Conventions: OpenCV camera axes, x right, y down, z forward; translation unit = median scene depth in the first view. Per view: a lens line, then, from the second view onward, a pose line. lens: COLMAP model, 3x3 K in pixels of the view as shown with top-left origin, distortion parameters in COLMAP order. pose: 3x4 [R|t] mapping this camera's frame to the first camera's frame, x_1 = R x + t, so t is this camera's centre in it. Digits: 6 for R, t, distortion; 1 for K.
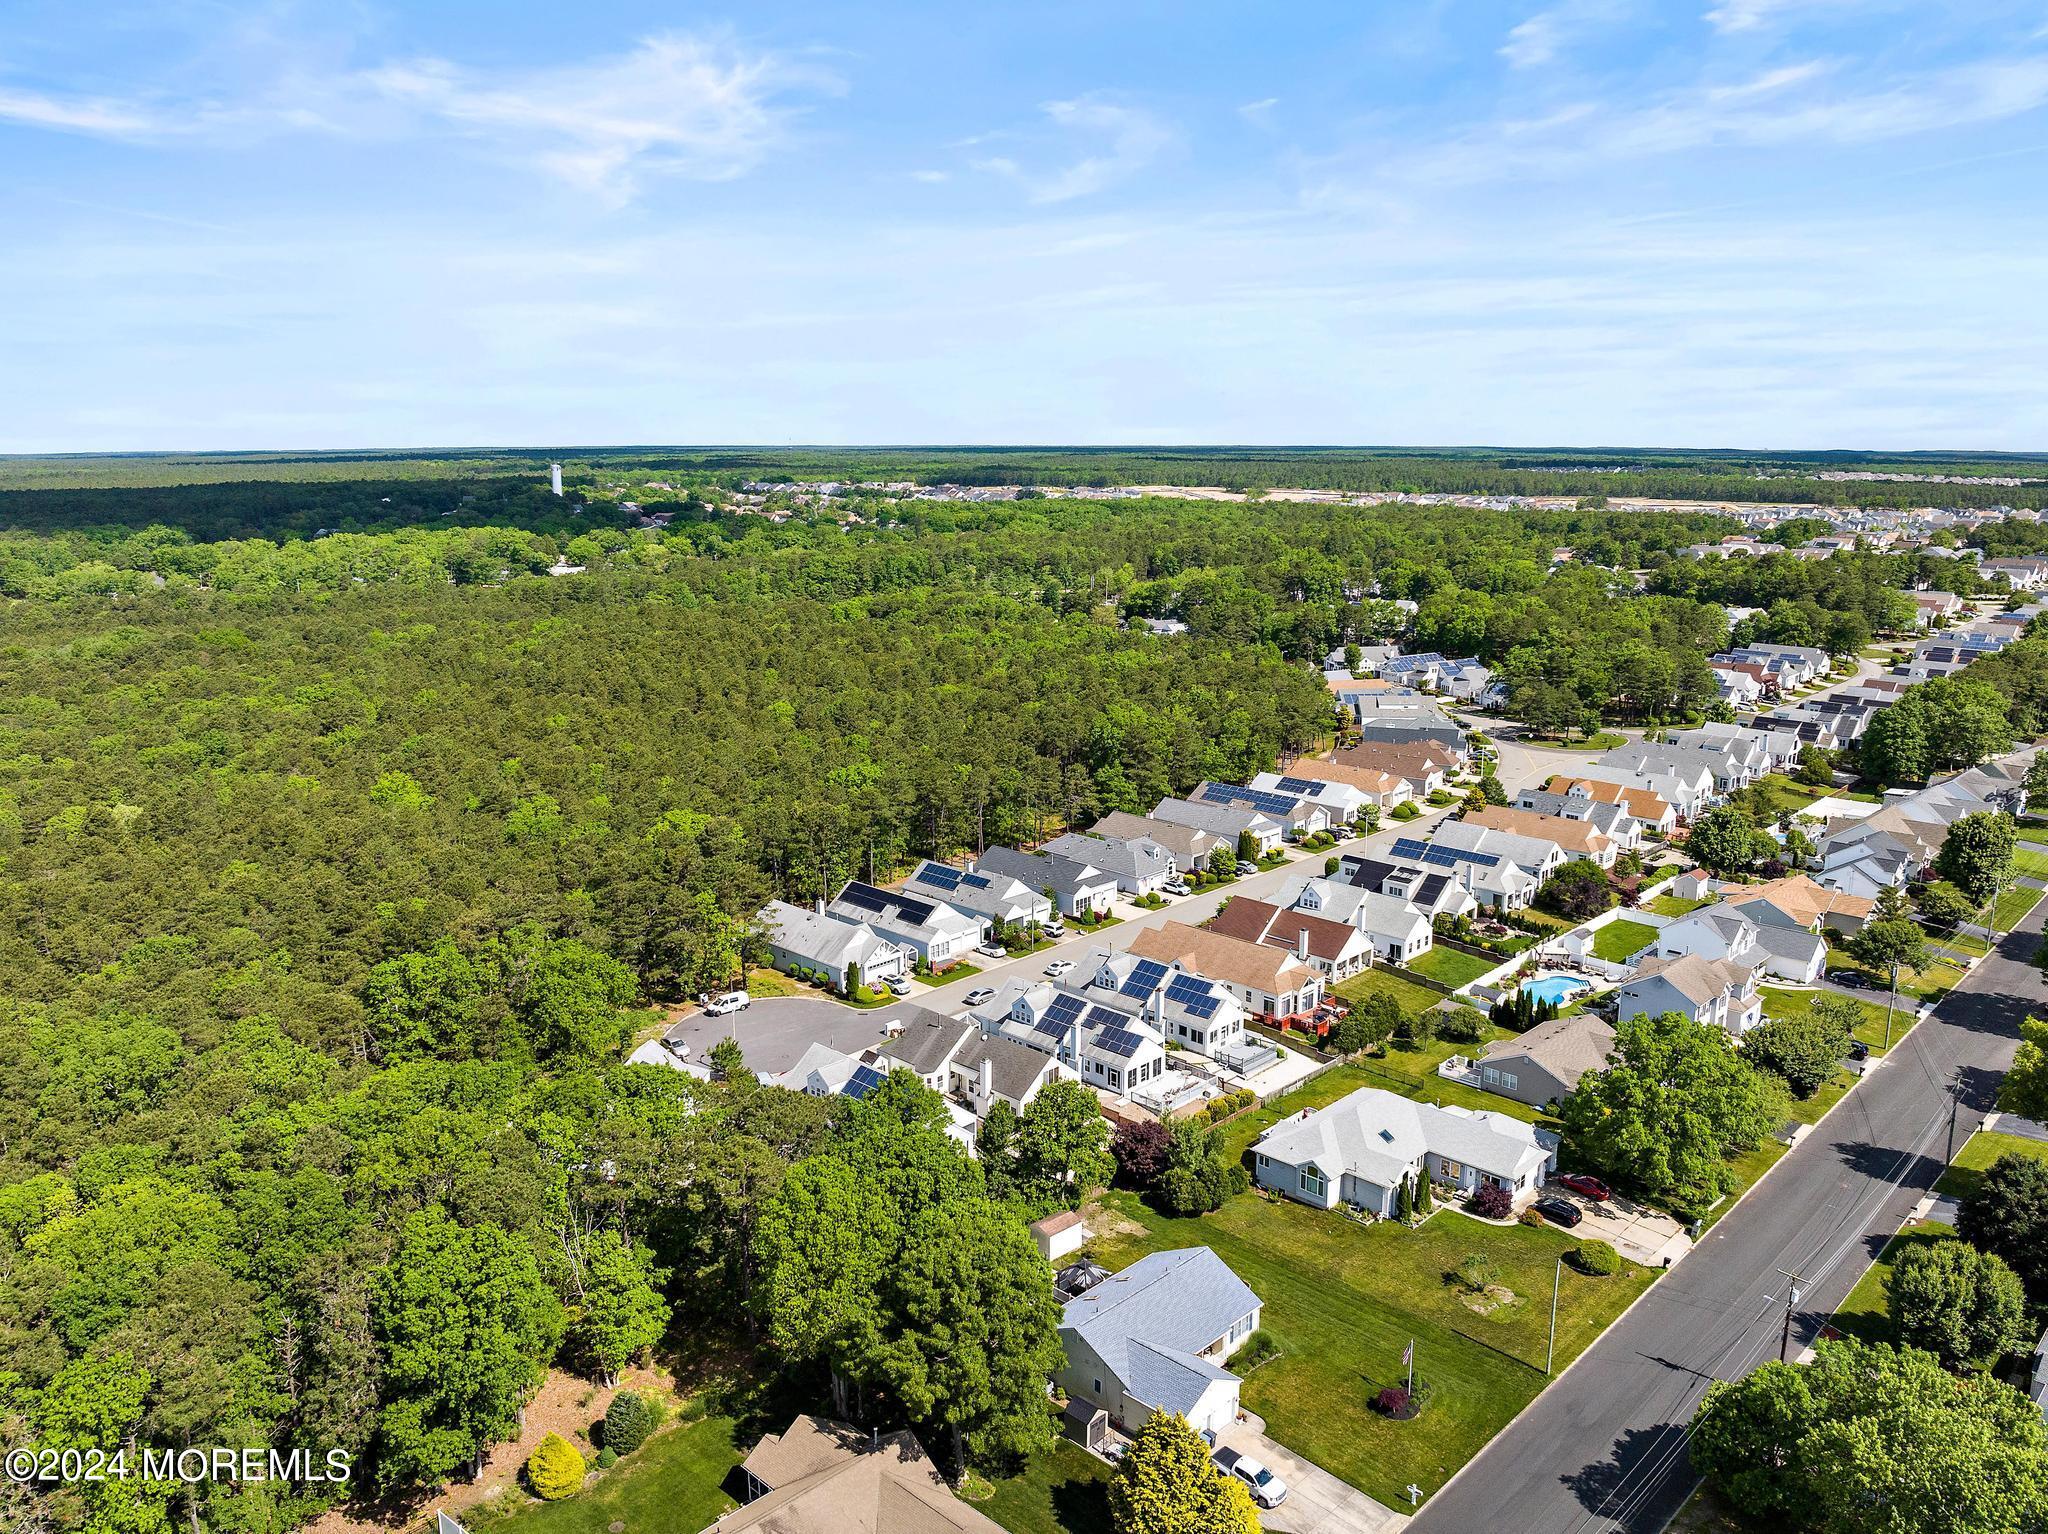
lens RADIAL K [[1517.2, 0, 1024.0], [0, 1517.2, 767.0], [0, 0, 1]] dist [-0.037698, -0.000139]
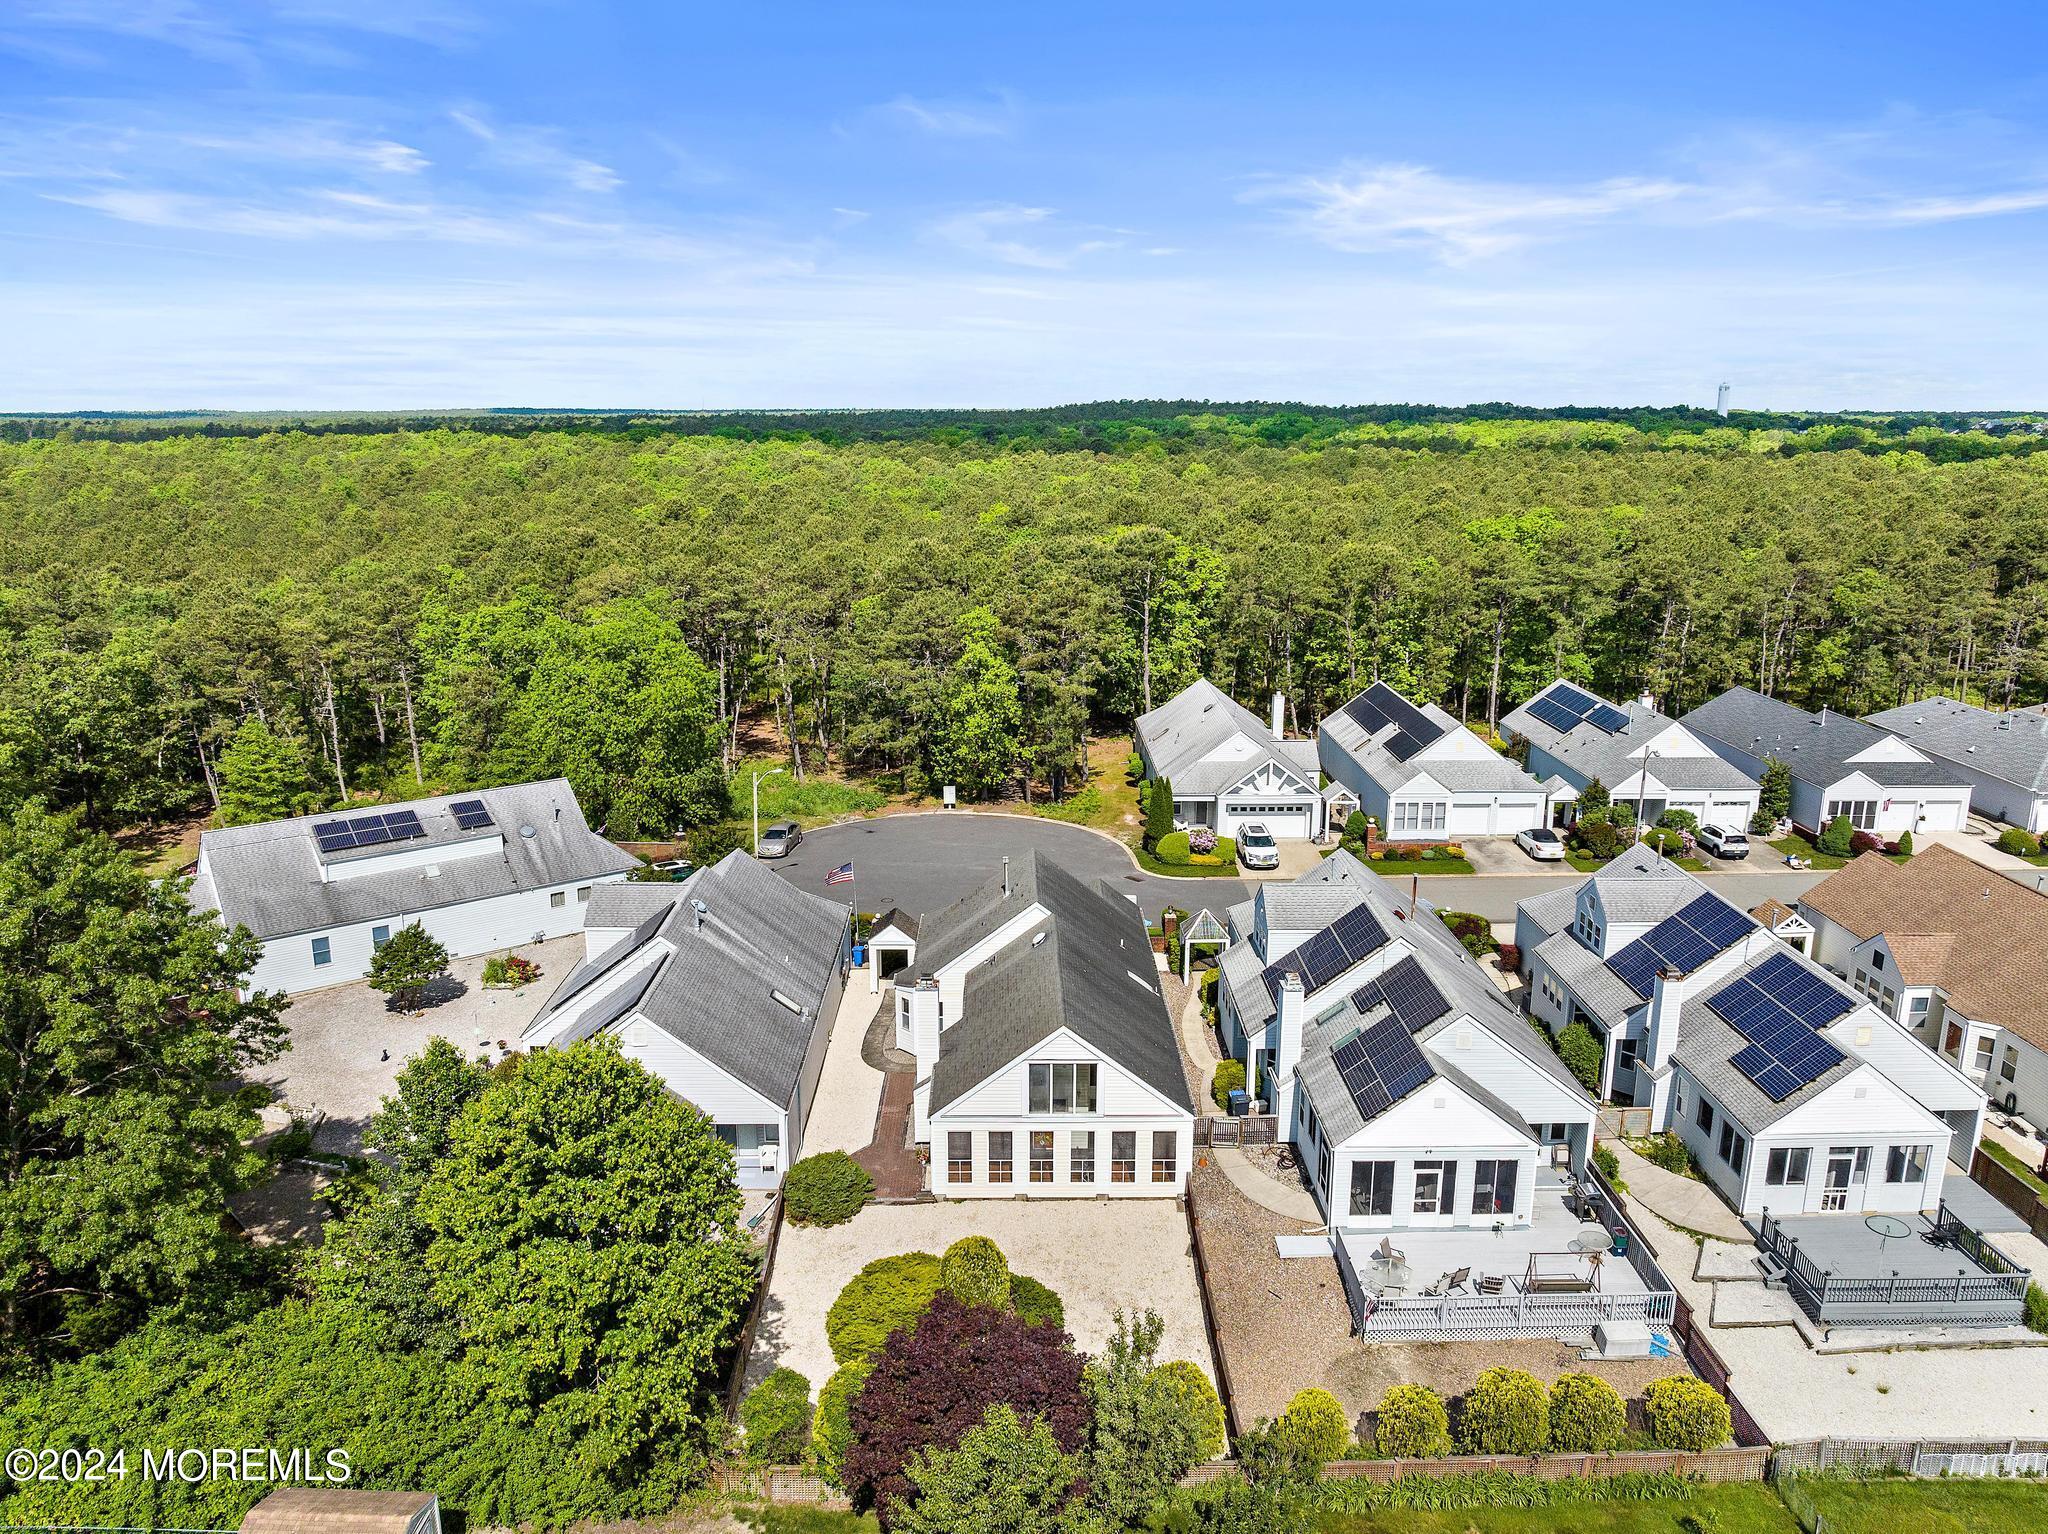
lens RADIAL K [[1470.2, 0, 1030.9], [0, 1470.2, 771.2], [0, 0, 1]] dist [-0.035384, -0.001789]
pose [[0.714482, 0.178468, -0.676509, 0.177651], [-0.155636, 0.983234, 0.095013, 0.087386], [0.682123, 0.037404, 0.730280, 0.615655]]
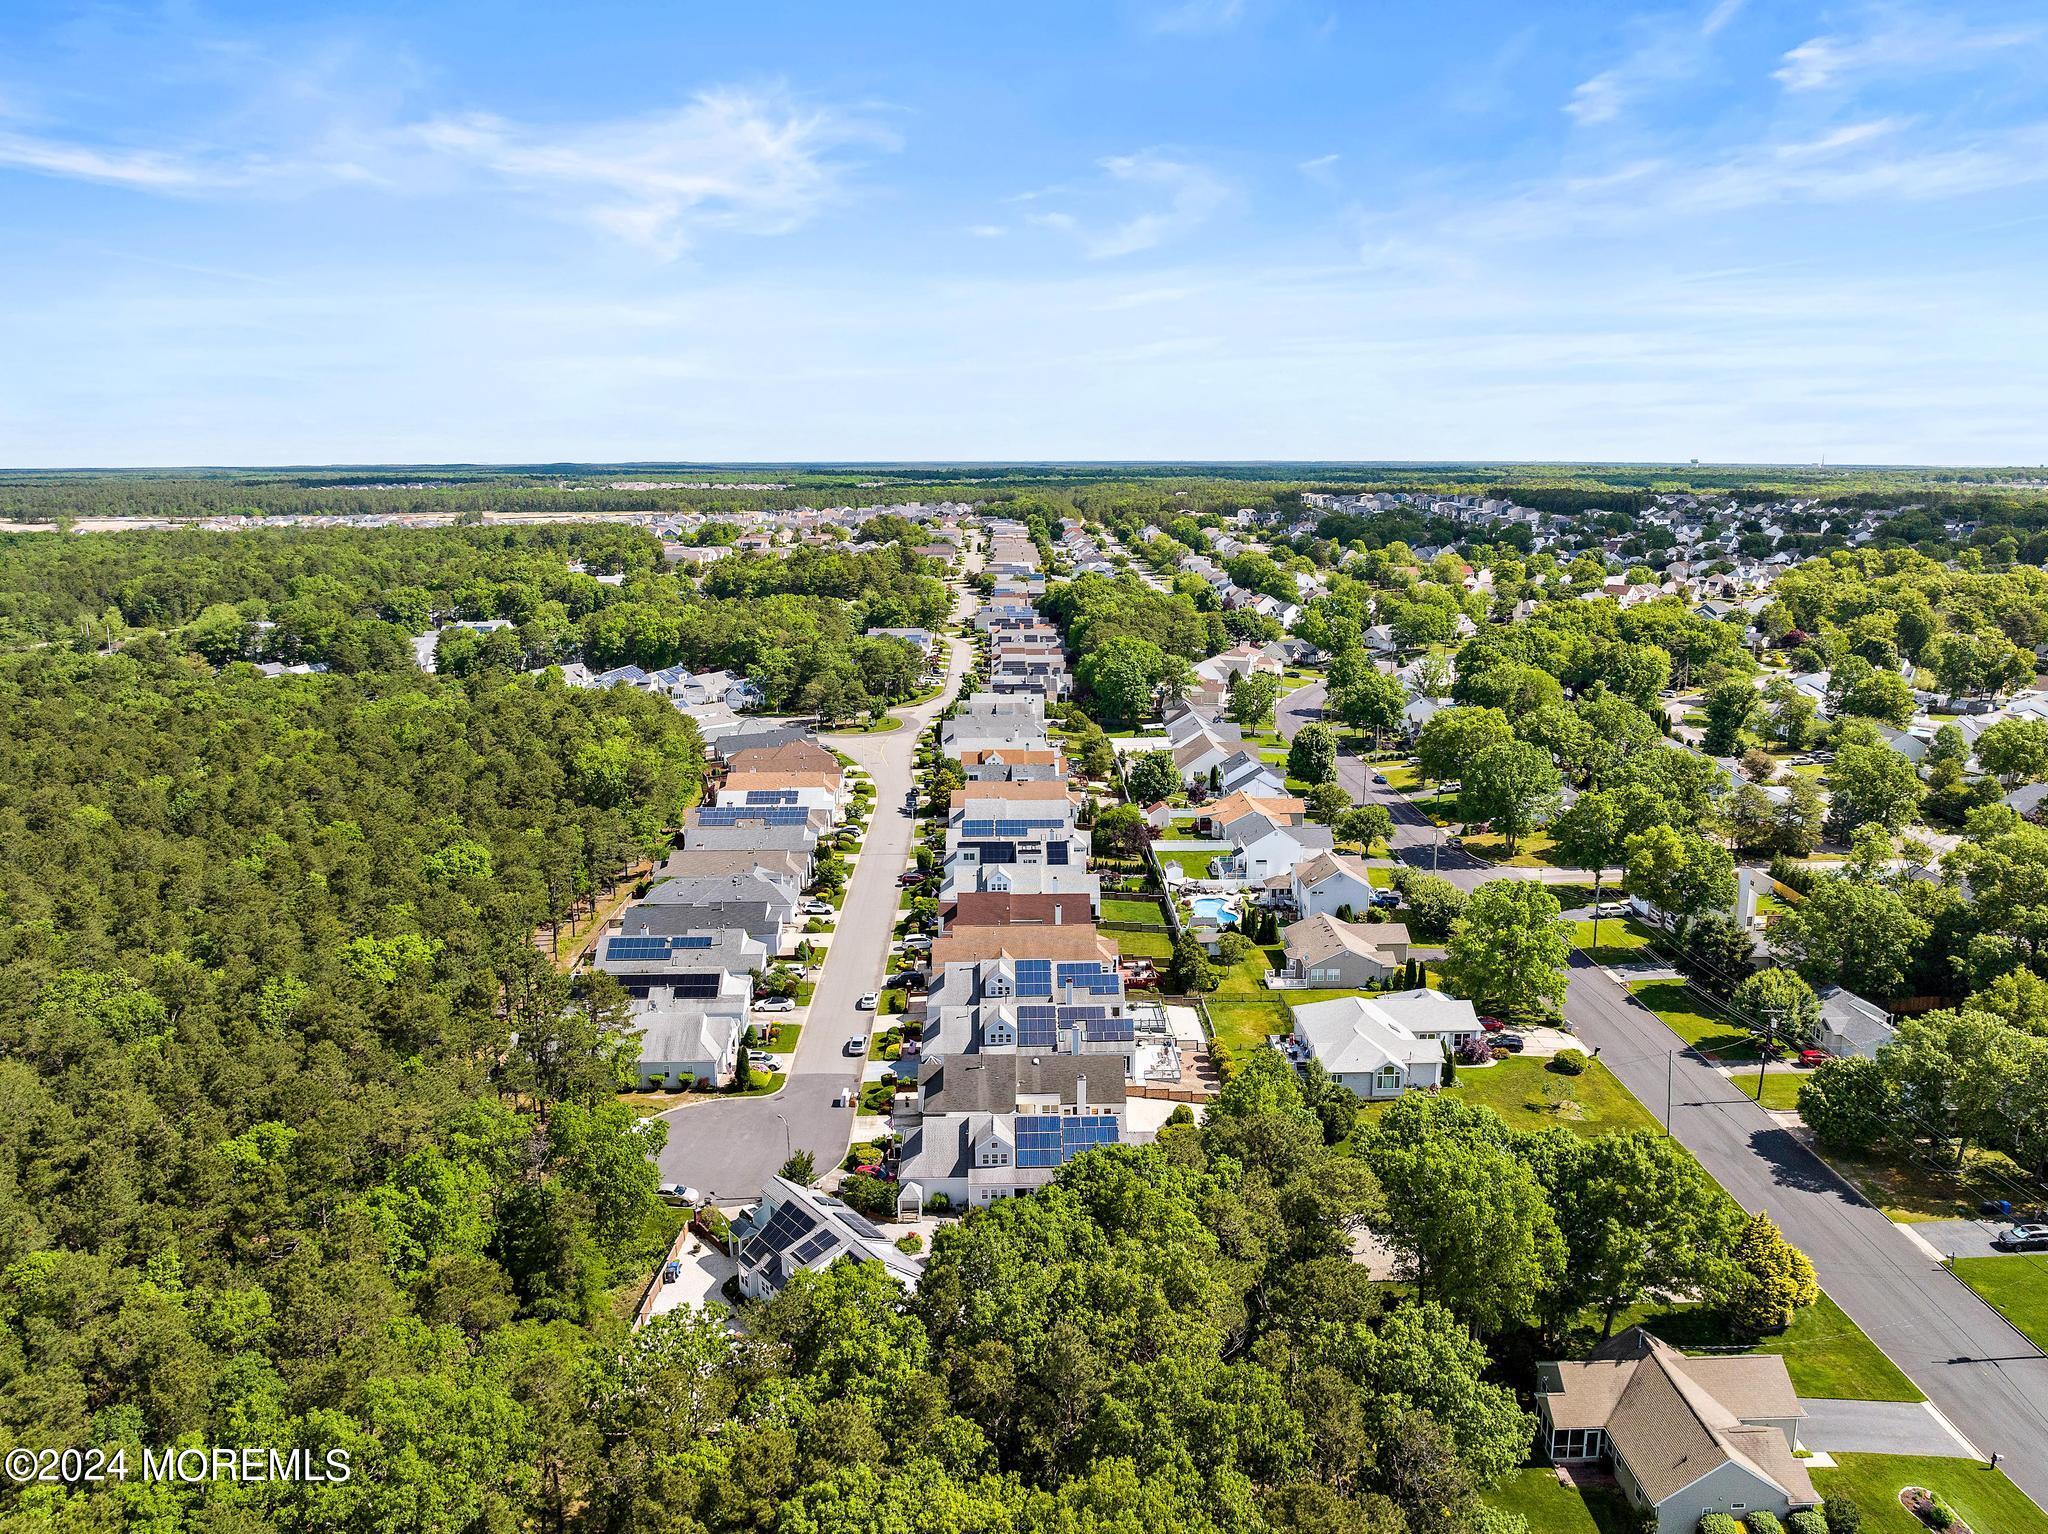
lens RADIAL K [[1470.2, 0, 1030.9], [0, 1470.2, 771.2], [0, 0, 1]] dist [-0.035384, -0.001789]
pose [[0.697280, -0.149217, 0.701095, -0.563474], [0.150592, 0.986759, 0.060243, -0.055397], [-0.700801, 0.063574, 0.710518, 0.262978]]
